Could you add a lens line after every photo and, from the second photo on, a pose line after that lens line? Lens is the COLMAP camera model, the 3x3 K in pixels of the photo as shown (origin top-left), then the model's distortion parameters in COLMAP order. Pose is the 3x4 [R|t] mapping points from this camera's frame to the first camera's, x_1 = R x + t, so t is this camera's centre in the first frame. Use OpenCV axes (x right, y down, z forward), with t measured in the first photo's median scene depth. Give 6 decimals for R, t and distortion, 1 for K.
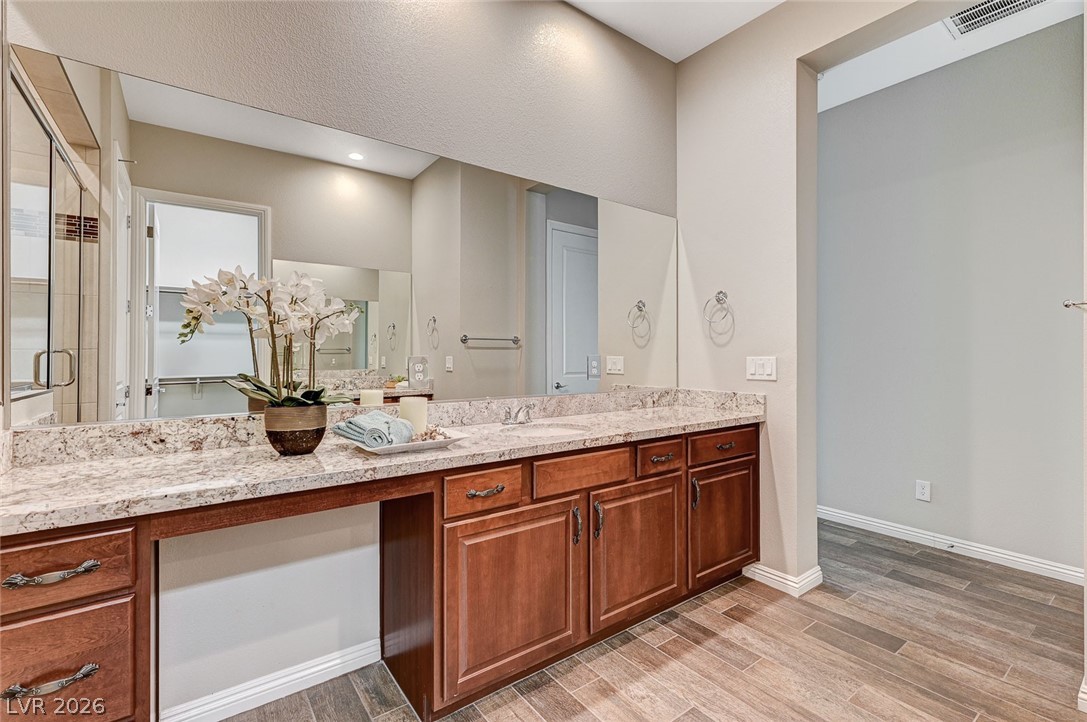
lens RADIAL K [[493.9, 0, 543.7], [0, 493.9, 358.5], [0, 0, 1]] dist [0.000990, 0.001002]
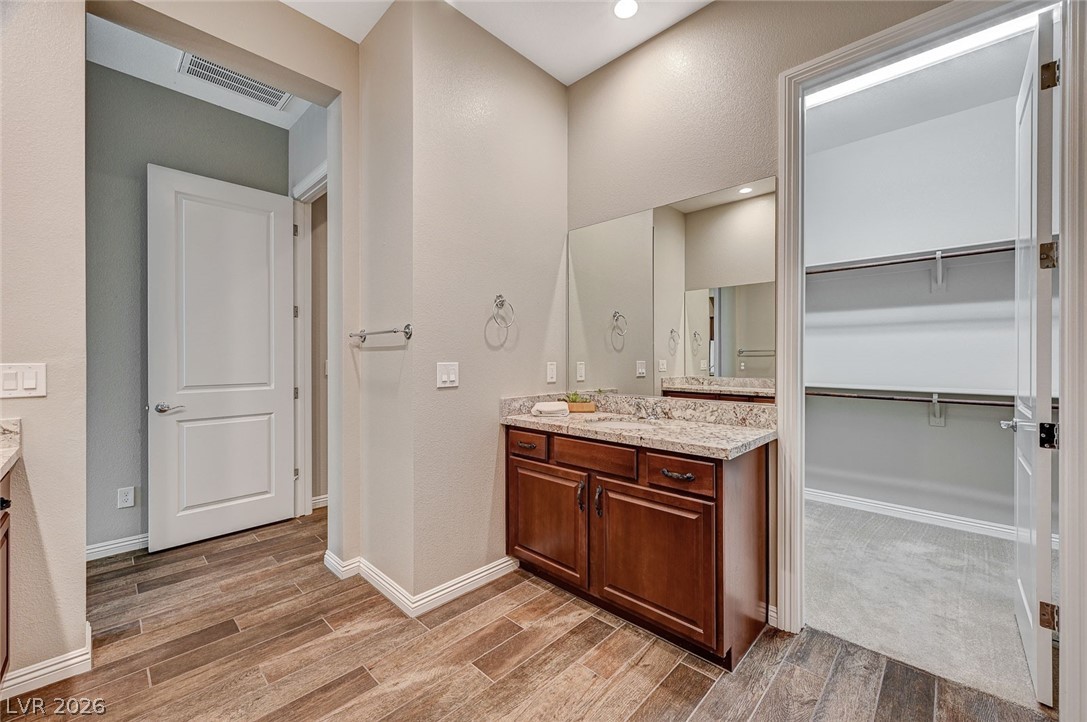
lens RADIAL K [[434.6, 0, 543.0], [0, 434.6, 358.9], [0, 0, 1]] dist [0.006678, 0.000529]
pose [[-0.179994, -0.000627, 0.983667, -0.388564], [0.004100, 0.999991, 0.001387, -0.015167], [-0.983659, 0.004282, -0.179990, 0.519879]]
